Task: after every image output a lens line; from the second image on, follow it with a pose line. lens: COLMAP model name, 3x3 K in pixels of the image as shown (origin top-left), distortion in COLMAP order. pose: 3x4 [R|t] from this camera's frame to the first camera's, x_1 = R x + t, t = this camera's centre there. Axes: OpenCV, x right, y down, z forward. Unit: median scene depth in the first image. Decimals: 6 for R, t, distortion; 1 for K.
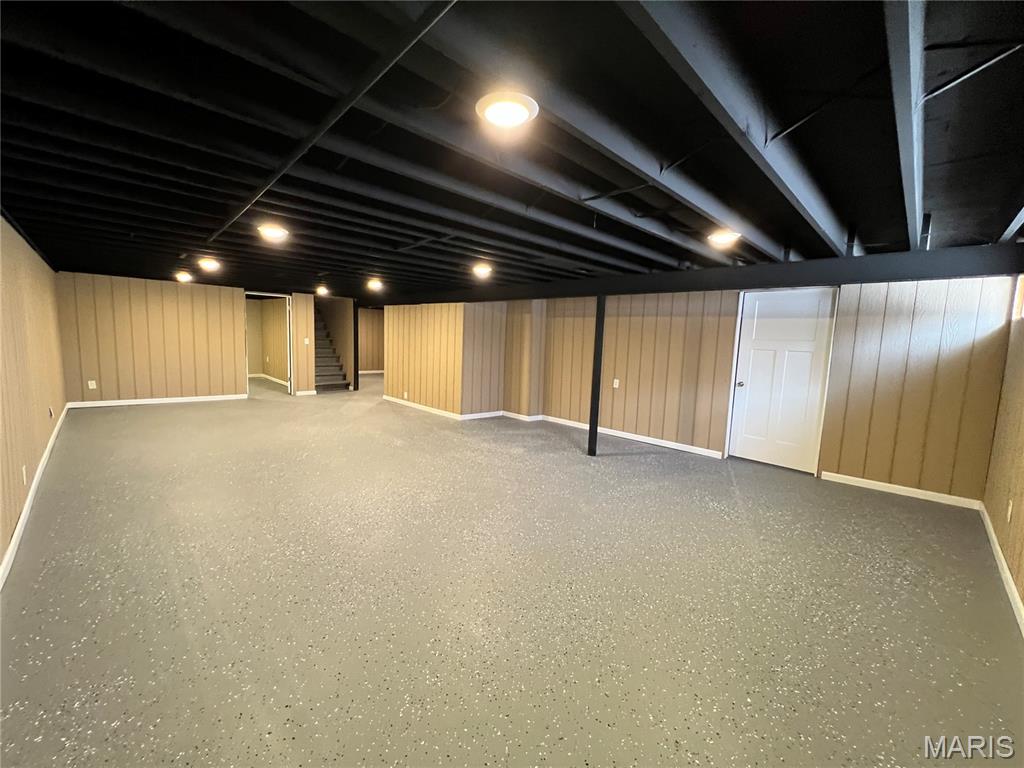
lens RADIAL K [[408.3, 0, 510.4], [0, 408.3, 380.4], [0, 0, 1]] dist [0.000366, 0.000263]
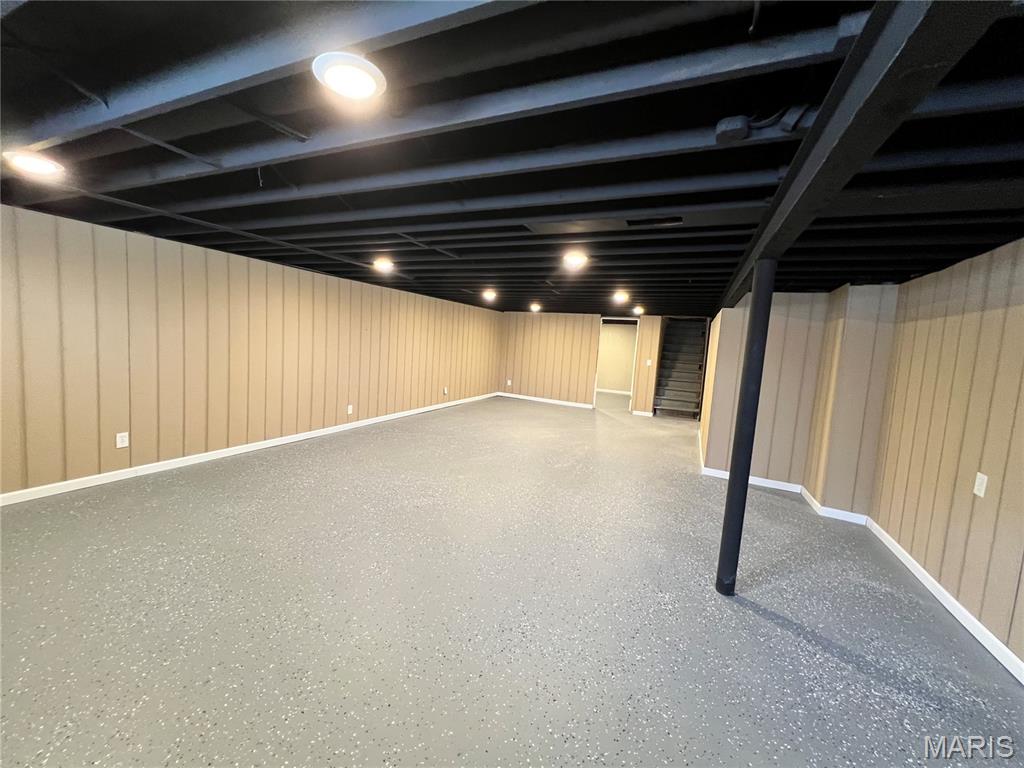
lens RADIAL K [[409.3, 0, 512.0], [0, 409.3, 384.0], [0, 0, 1]] dist [0.000489, 0.000104]
pose [[0.358913, 0.079141, -0.930010, 0.436343], [-0.147399, 0.988702, 0.027251, -0.029784], [0.921659, 0.127302, 0.366523, 0.449036]]
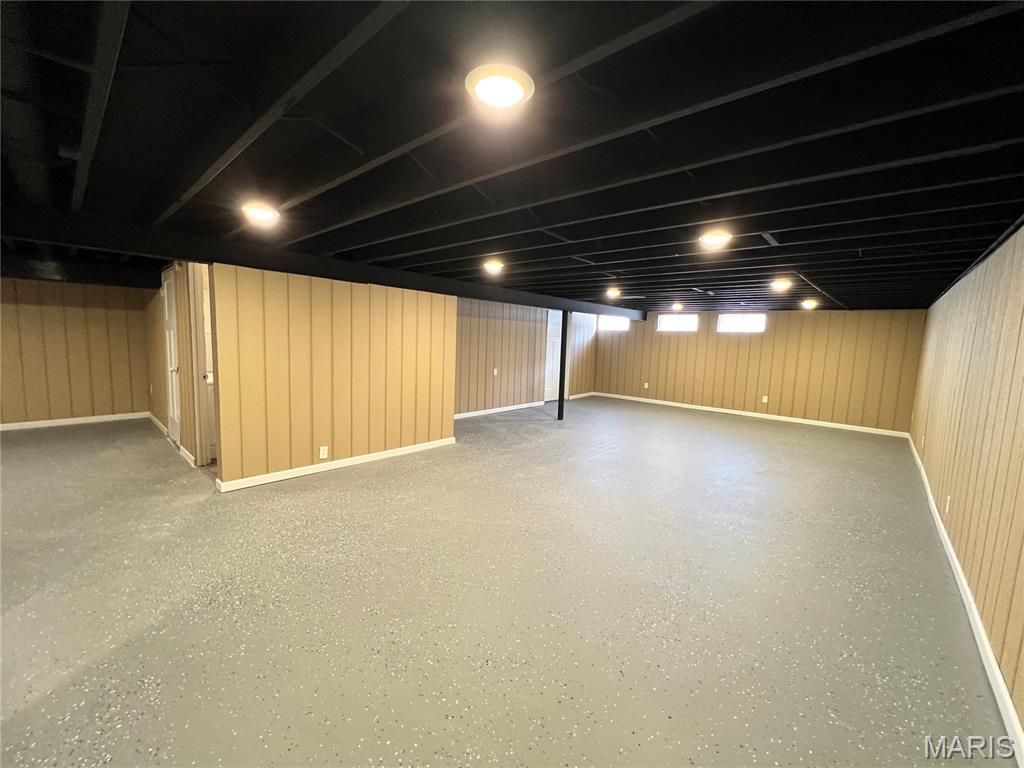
lens RADIAL K [[408.3, 0, 510.4], [0, 408.3, 380.4], [0, 0, 1]] dist [0.000366, 0.000263]
pose [[-0.043913, -0.145476, 0.988387, -0.976727], [0.065580, 0.986788, 0.148154, -0.147429], [-0.996881, 0.071325, -0.033792, 0.978037]]
